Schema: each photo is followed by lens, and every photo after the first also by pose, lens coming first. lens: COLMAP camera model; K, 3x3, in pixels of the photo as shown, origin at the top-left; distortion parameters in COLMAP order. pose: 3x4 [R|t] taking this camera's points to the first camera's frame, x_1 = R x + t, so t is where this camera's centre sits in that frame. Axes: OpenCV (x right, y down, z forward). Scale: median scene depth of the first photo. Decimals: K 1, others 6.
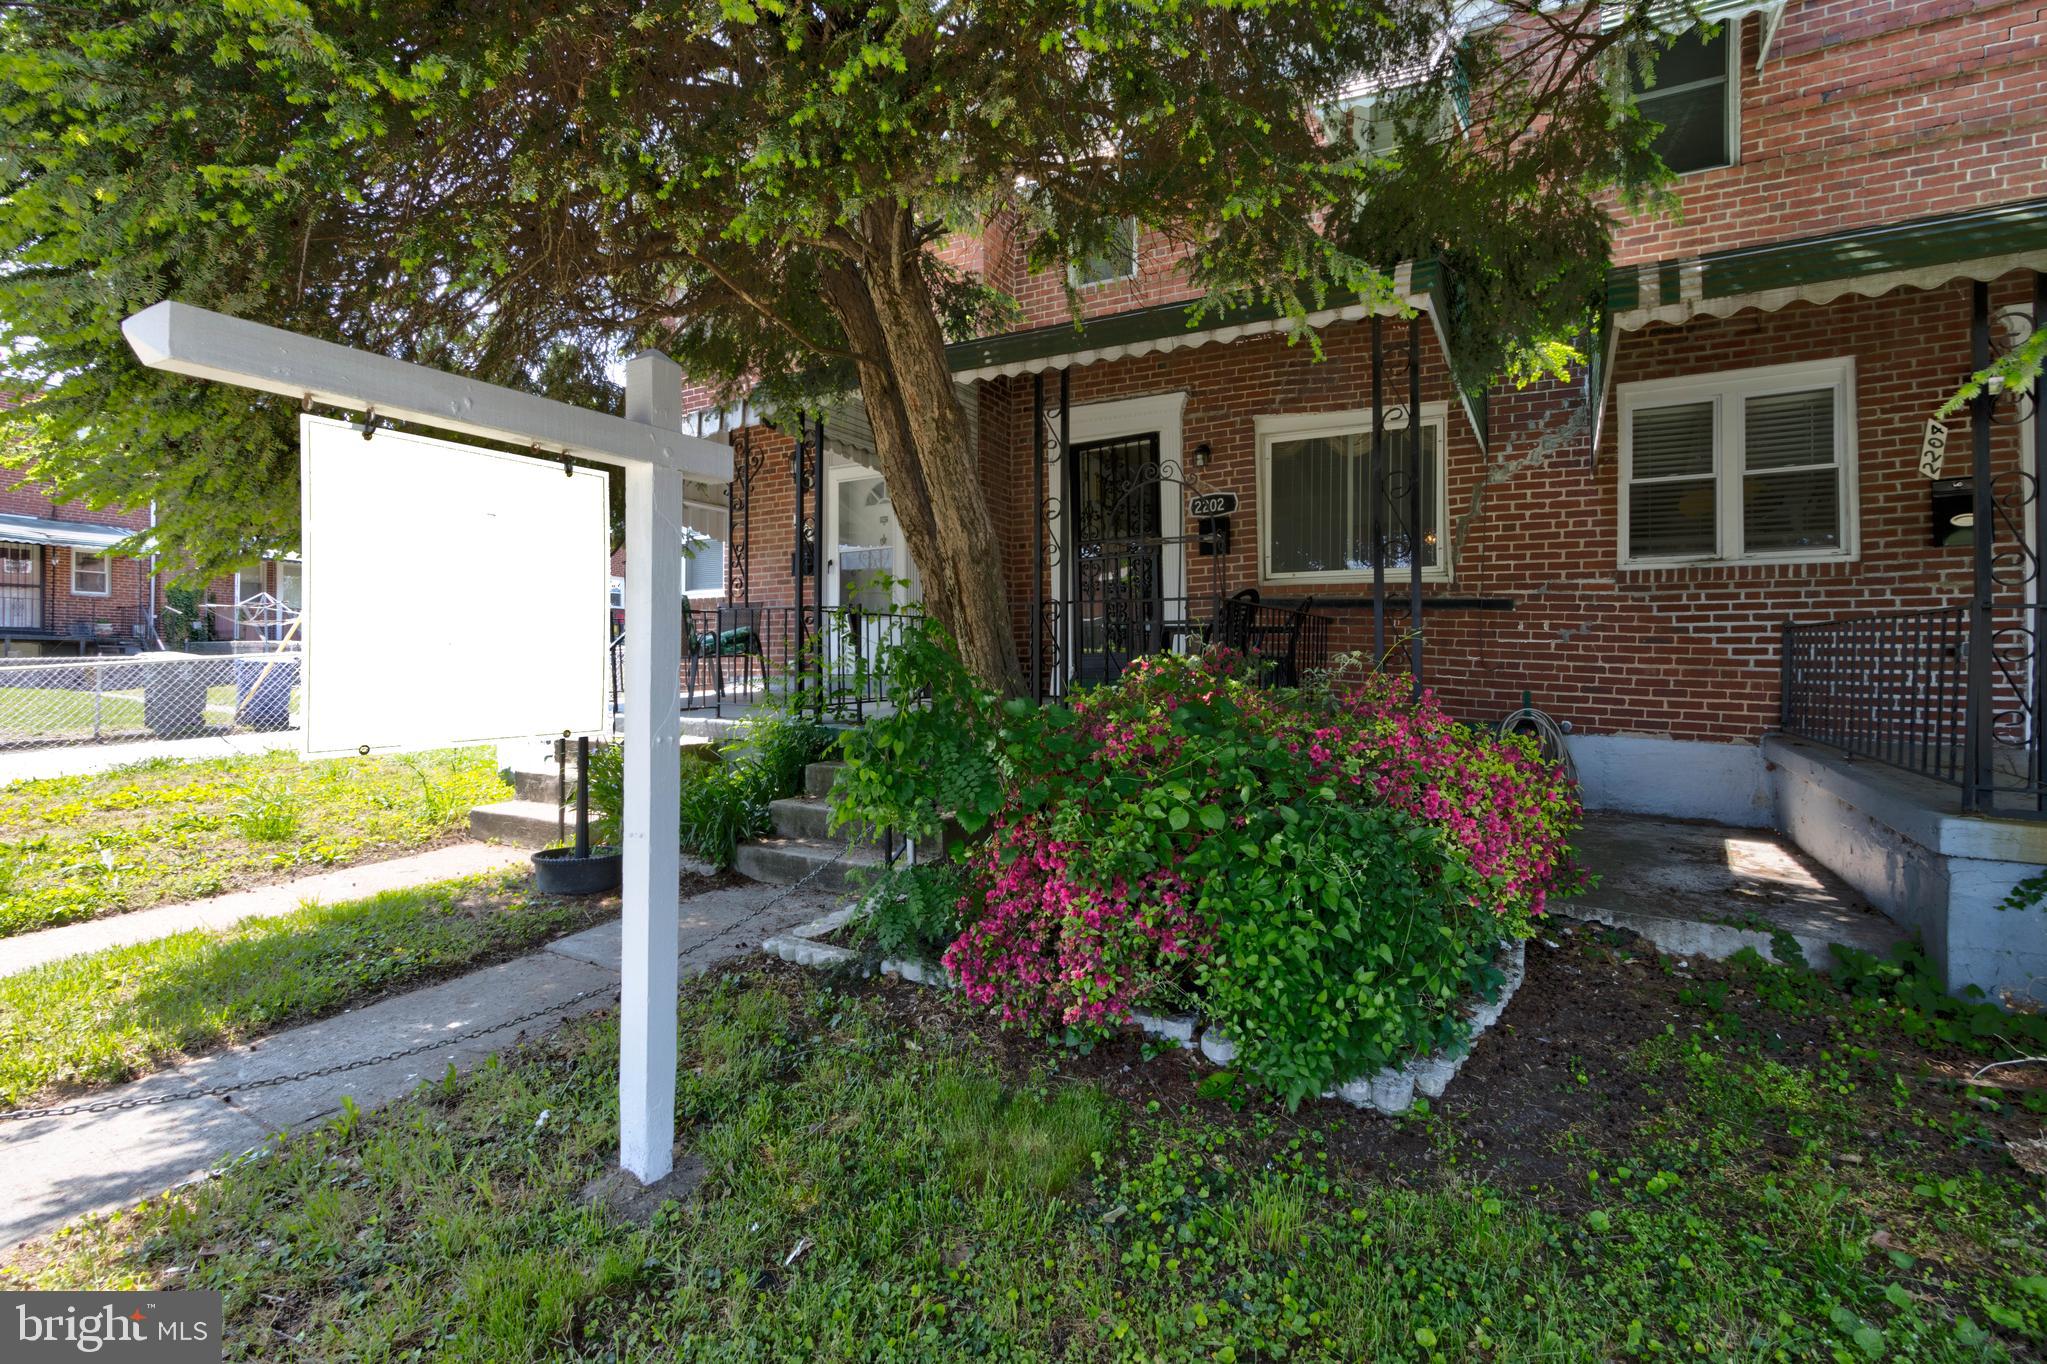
lens RADIAL K [[963.2, 0, 1058.7], [0, 963.2, 663.3], [0, 0, 1]] dist [0.009851, -0.003075]
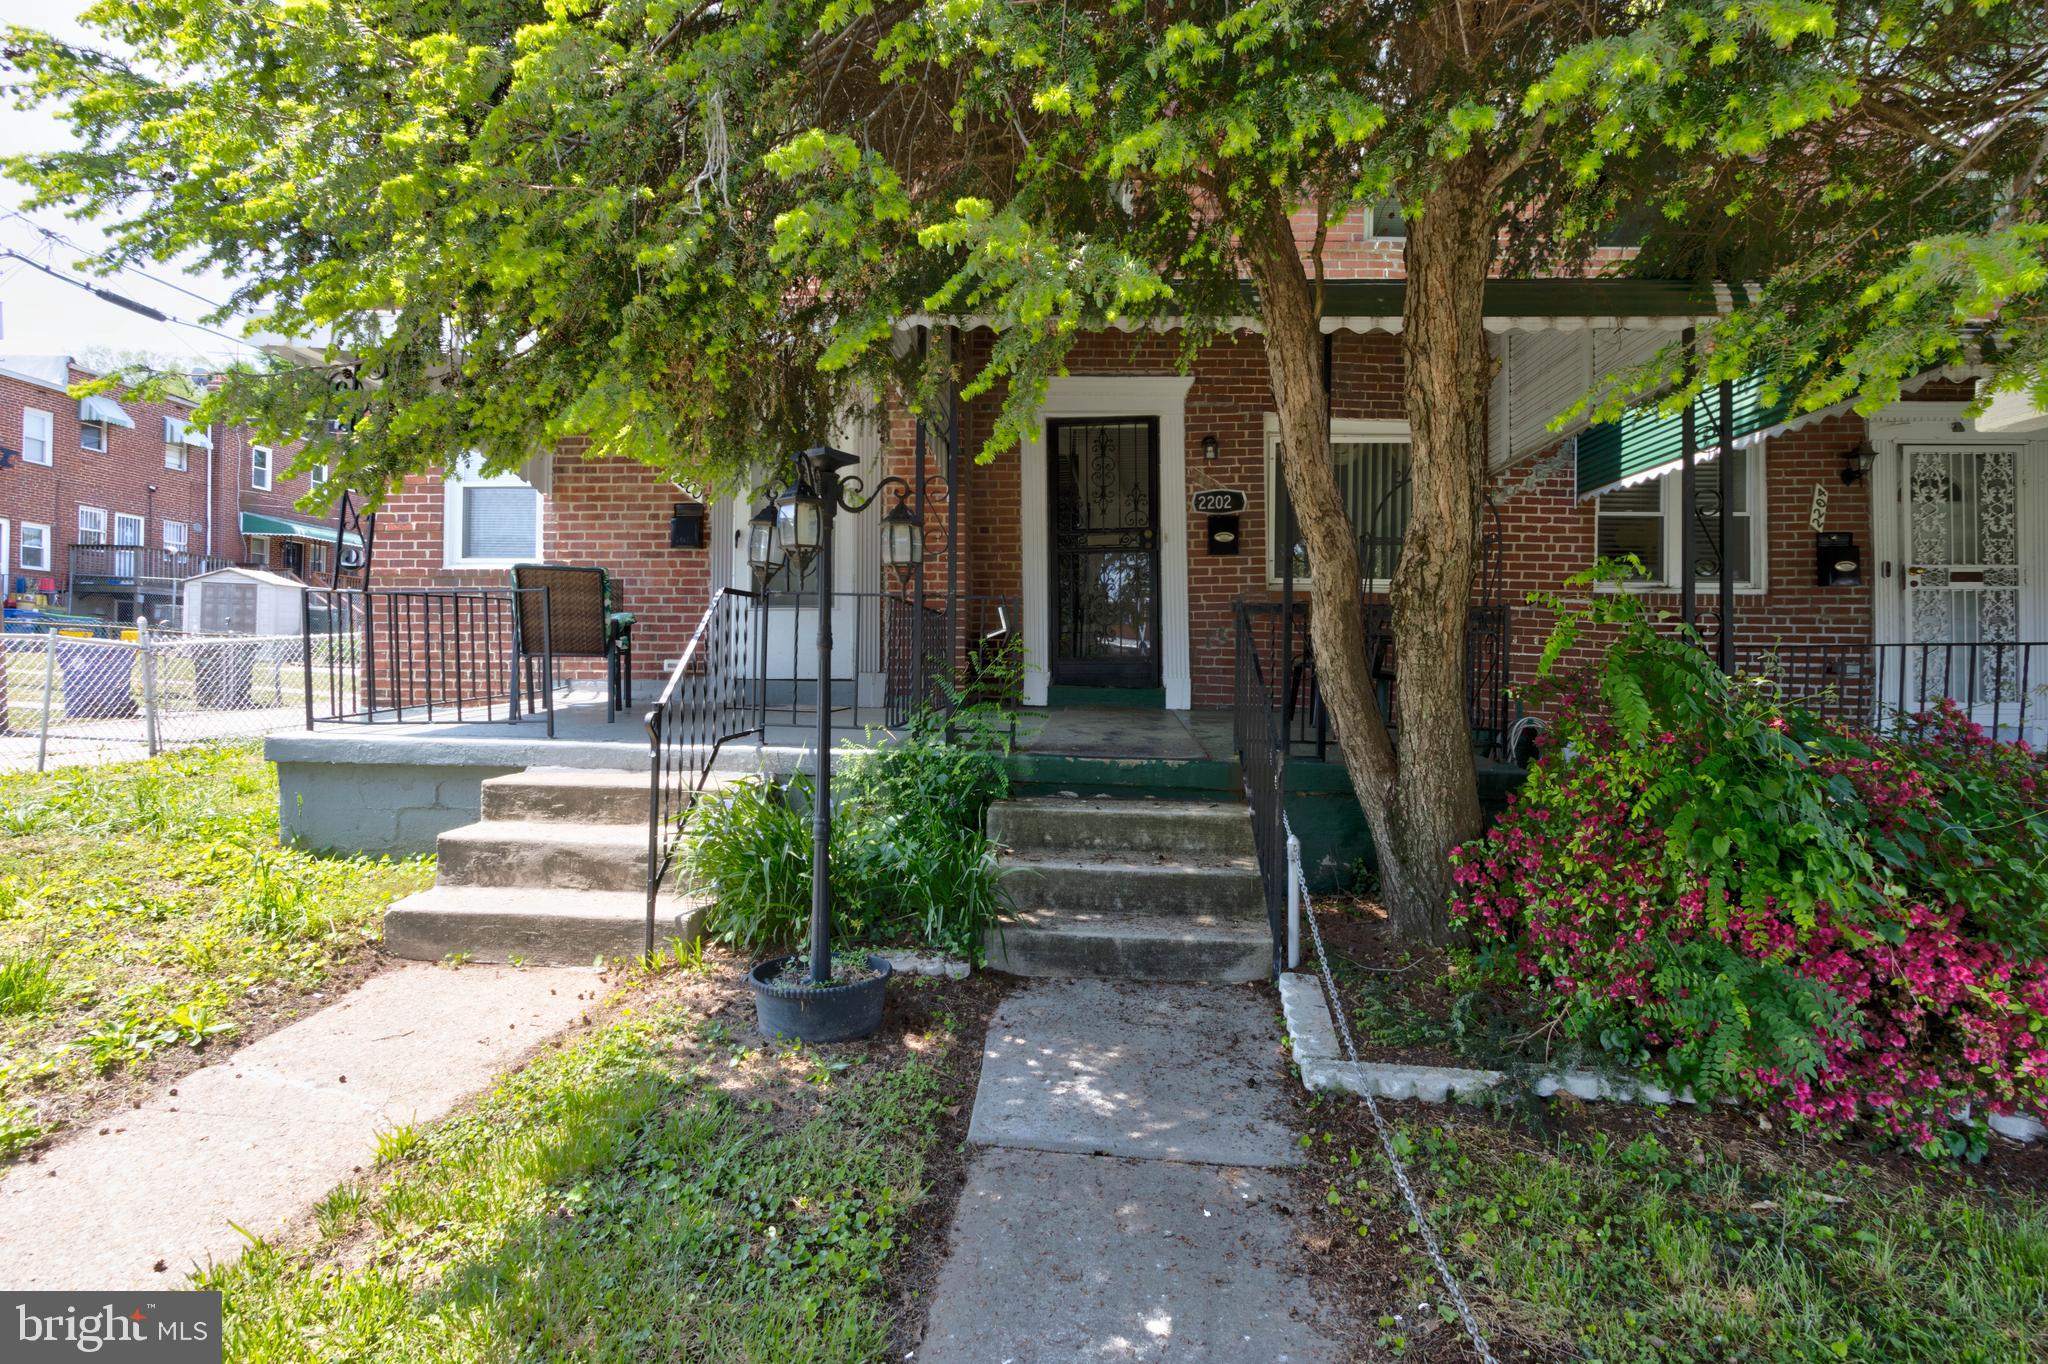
lens RADIAL K [[963.7, 0, 1028.6], [0, 963.7, 671.4], [0, 0, 1]] dist [0.009851, -0.003075]
pose [[0.898432, 0.007342, 0.439051, -0.491531], [-0.013448, 0.999851, 0.010799, -0.007884], [-0.438907, -0.015607, 0.898397, 0.275896]]
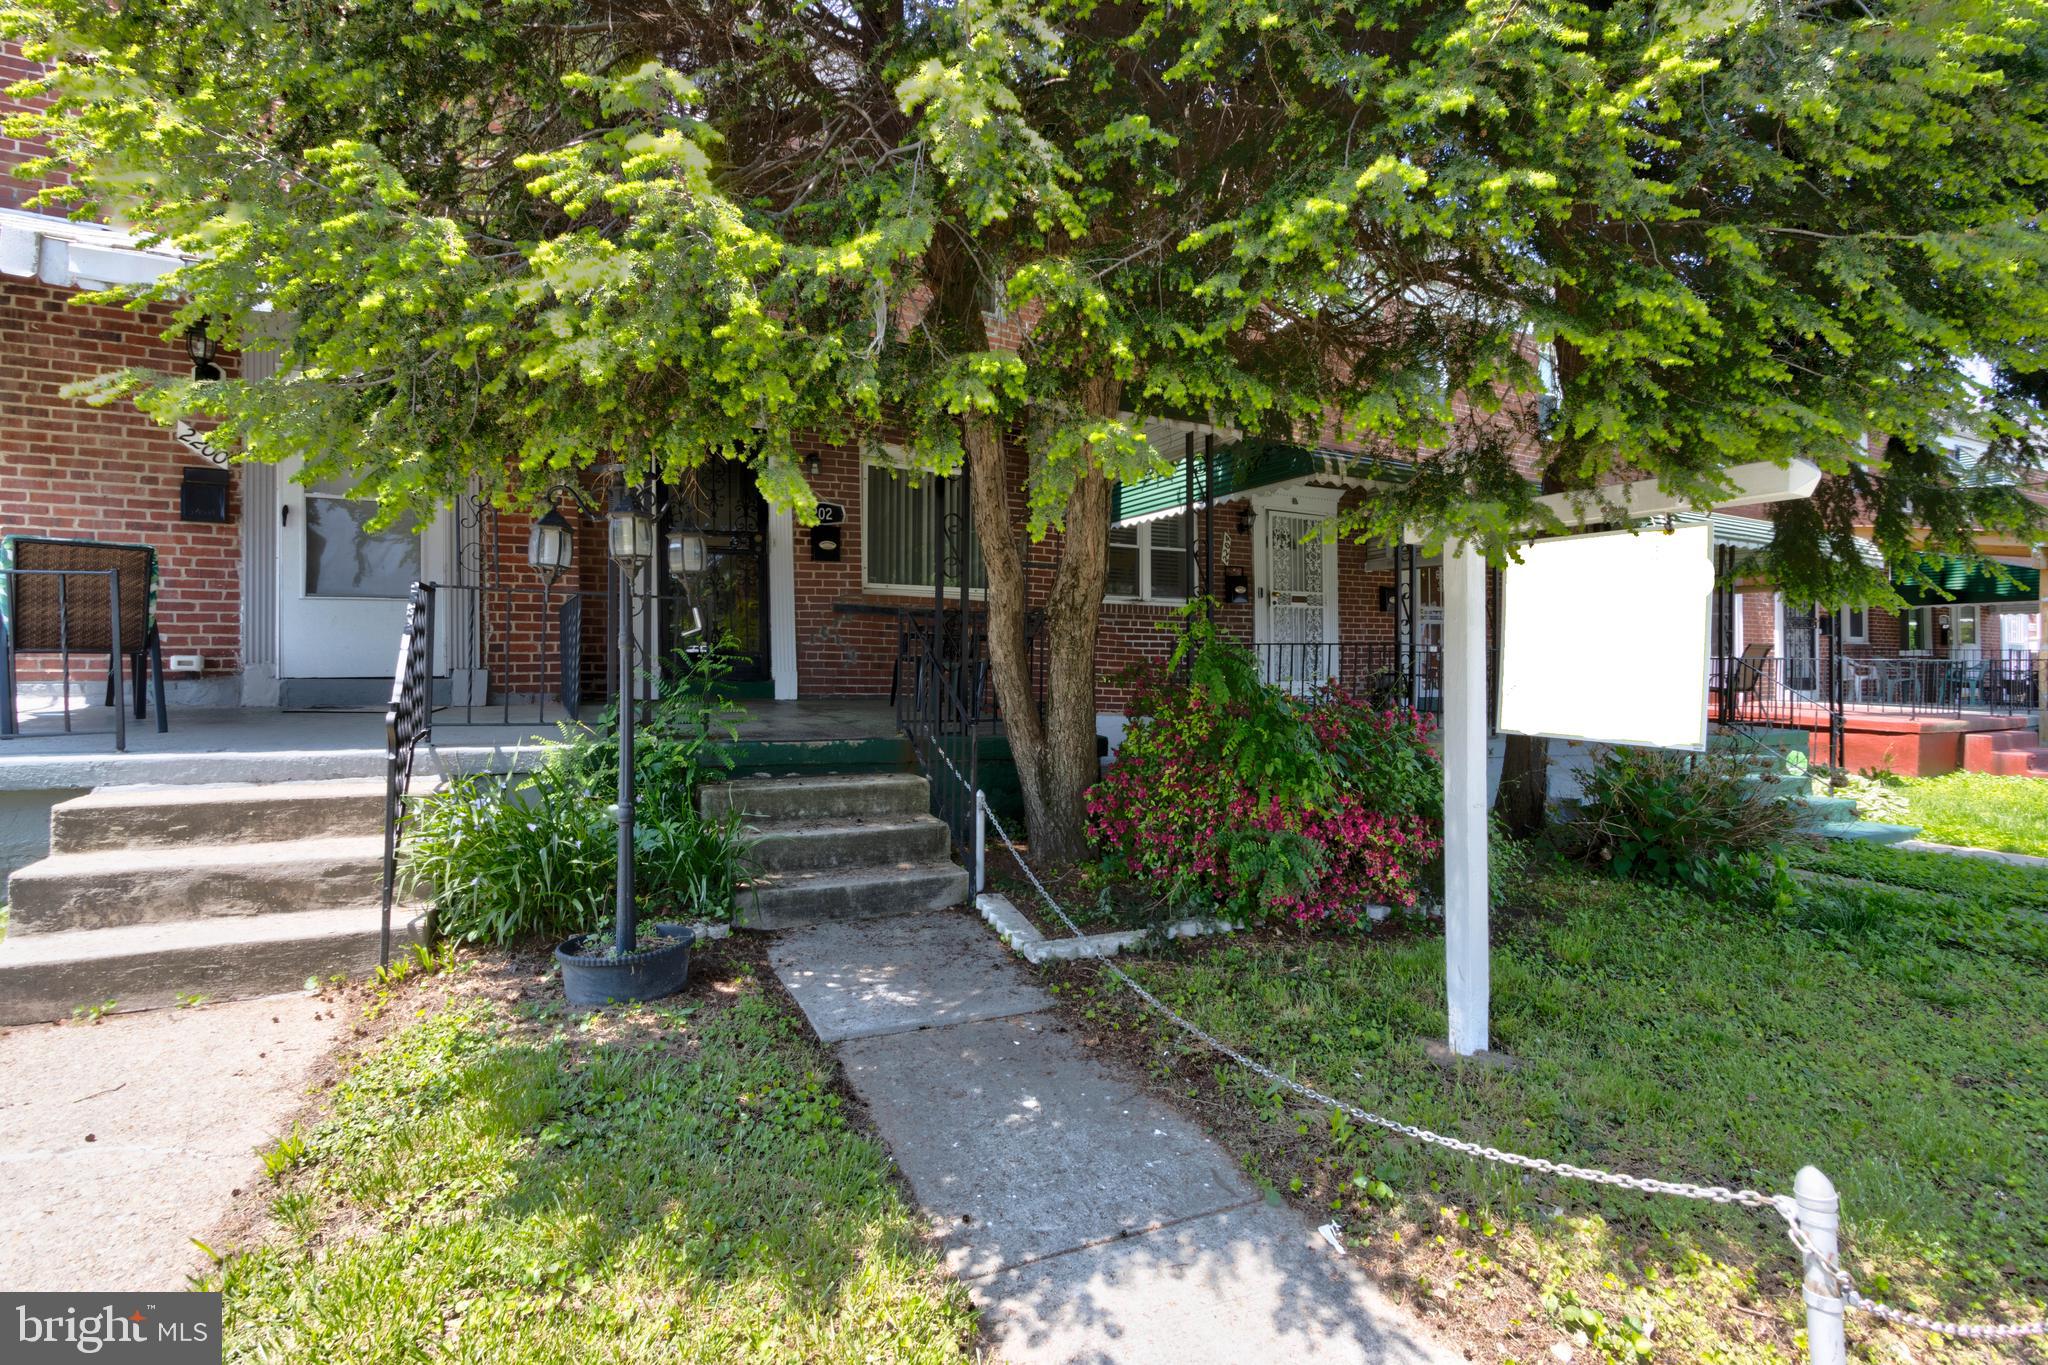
lens RADIAL K [[963.7, 0, 1012.4], [0, 963.7, 674.9], [0, 0, 1]] dist [0.009851, -0.003075]
pose [[0.550071, -0.008065, 0.835079, -0.696313], [-0.009714, 0.999824, 0.016055, -0.008210], [-0.835061, -0.016943, 0.549896, 0.288289]]
